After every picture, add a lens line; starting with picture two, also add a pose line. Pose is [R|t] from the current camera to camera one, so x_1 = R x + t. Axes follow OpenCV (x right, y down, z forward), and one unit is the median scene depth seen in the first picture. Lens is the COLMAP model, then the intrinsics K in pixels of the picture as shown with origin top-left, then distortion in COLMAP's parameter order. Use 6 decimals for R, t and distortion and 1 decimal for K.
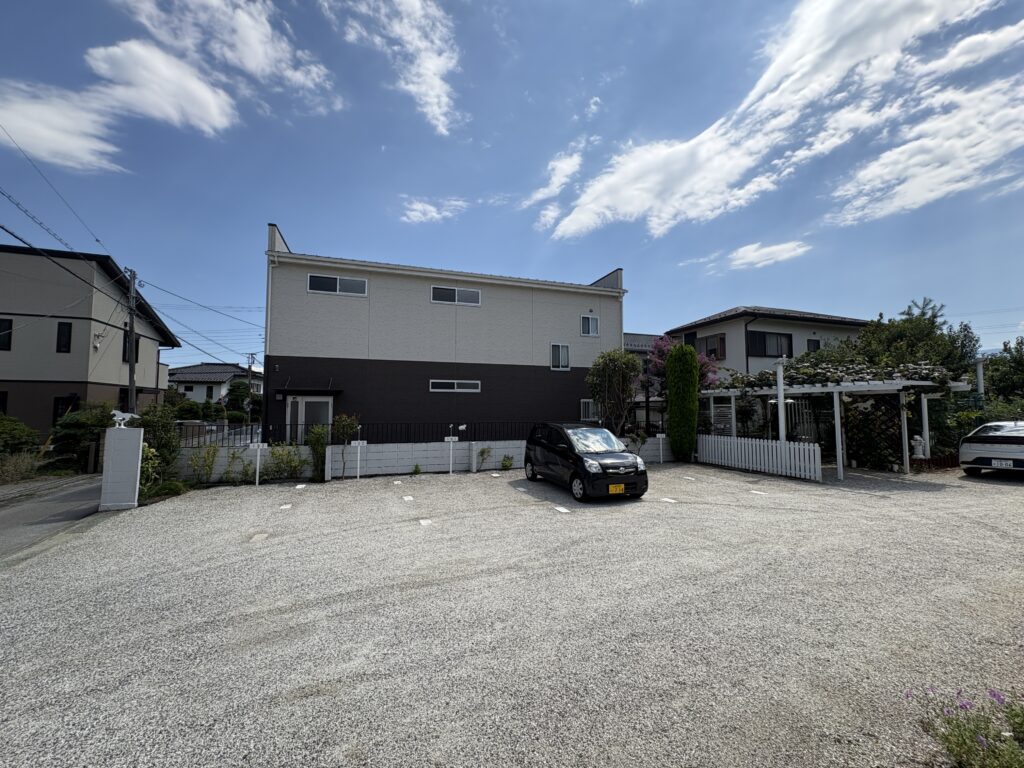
lens RADIAL K [[407.2, 0, 509.5], [0, 407.2, 383.9], [0, 0, 1]] dist [0.003329, 0.000425]
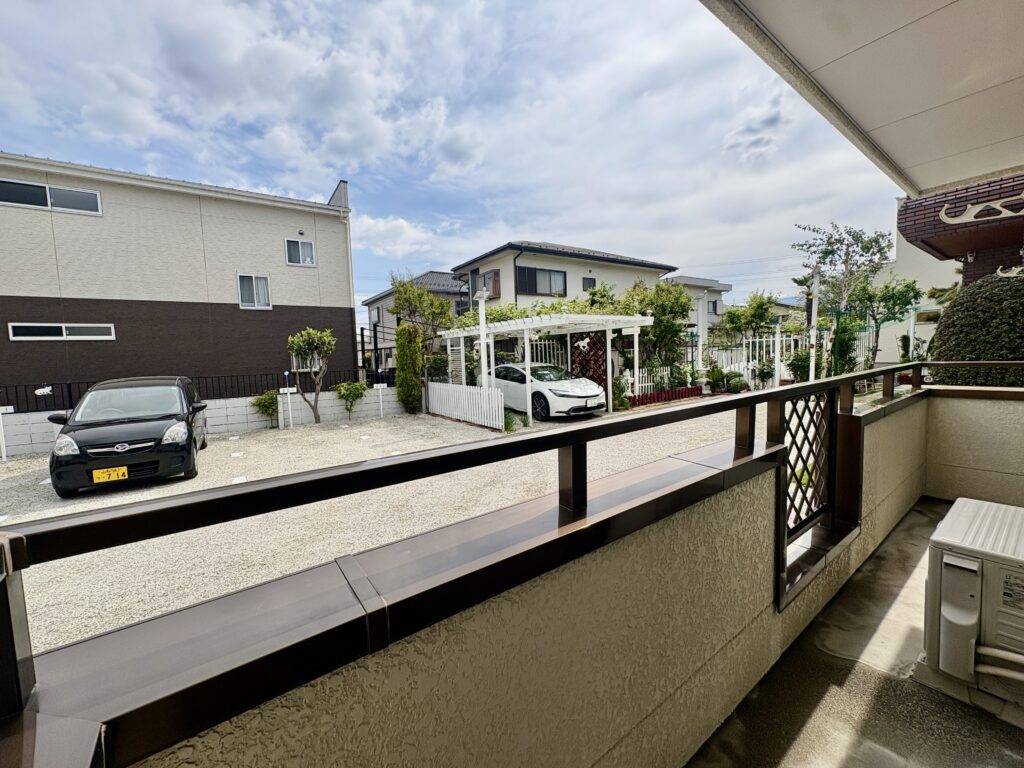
lens RADIAL K [[407.2, 0, 517.1], [0, 407.2, 388.6], [0, 0, 1]] dist [0.003329, 0.000425]
pose [[0.966623, -0.053880, 0.250475, 0.404059], [0.018468, 0.989747, 0.141635, 0.015426], [-0.255538, -0.132282, 0.957707, 0.097961]]
